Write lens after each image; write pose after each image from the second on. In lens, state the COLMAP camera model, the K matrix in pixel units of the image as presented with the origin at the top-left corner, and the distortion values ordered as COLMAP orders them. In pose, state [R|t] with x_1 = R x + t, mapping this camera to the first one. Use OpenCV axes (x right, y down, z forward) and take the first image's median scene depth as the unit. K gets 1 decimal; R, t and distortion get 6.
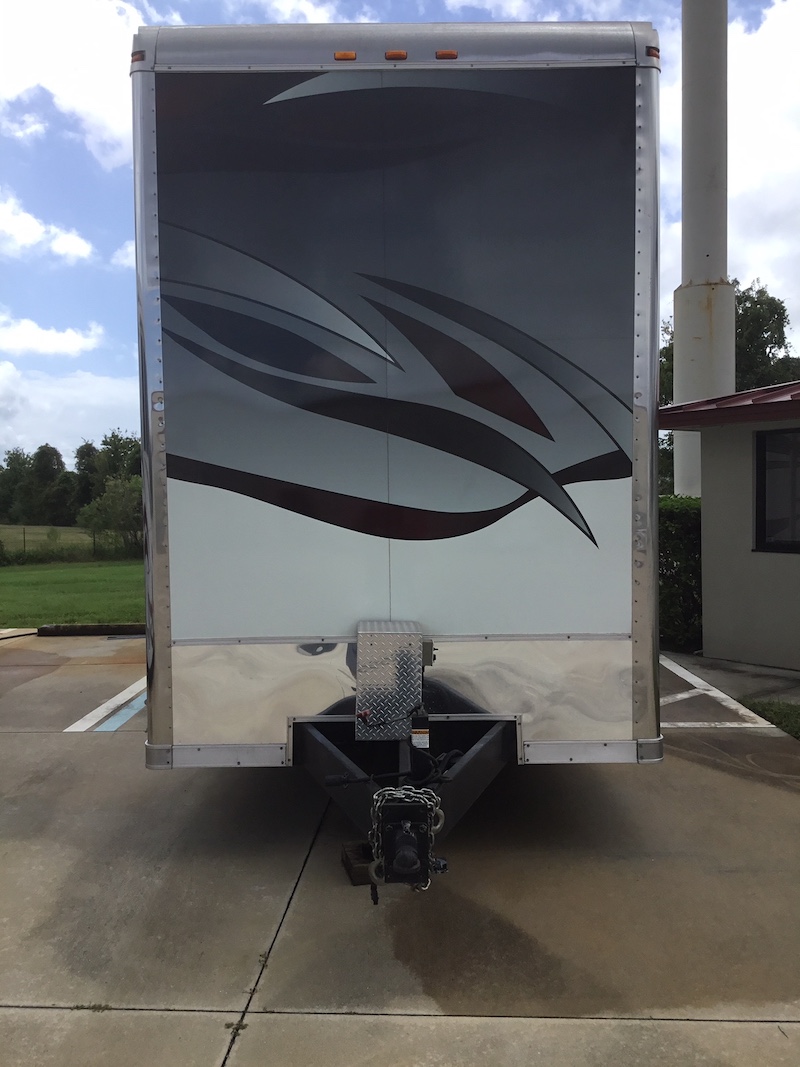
lens RADIAL K [[961.0, 0, 401.7], [0, 961.0, 539.6], [0, 0, 1]] dist [0.114568, -0.202344]
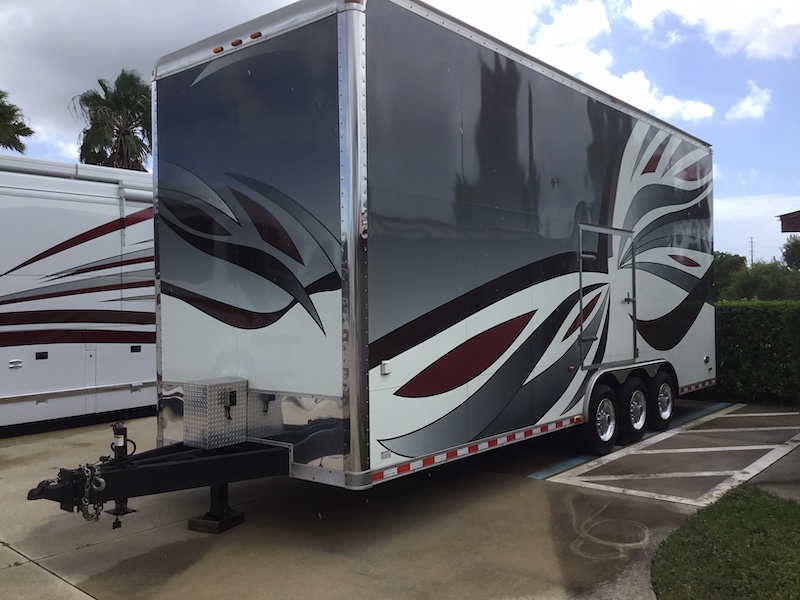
lens RADIAL K [[720.5, 0, 400.0], [0, 720.5, 300.0], [0, 0, 1]] dist [0.114568, -0.202344]
pose [[0.764219, -0.006759, -0.644921, 1.010528], [-0.013275, 0.999568, -0.026206, -0.020689], [0.644820, 0.028588, 0.763800, 0.226565]]
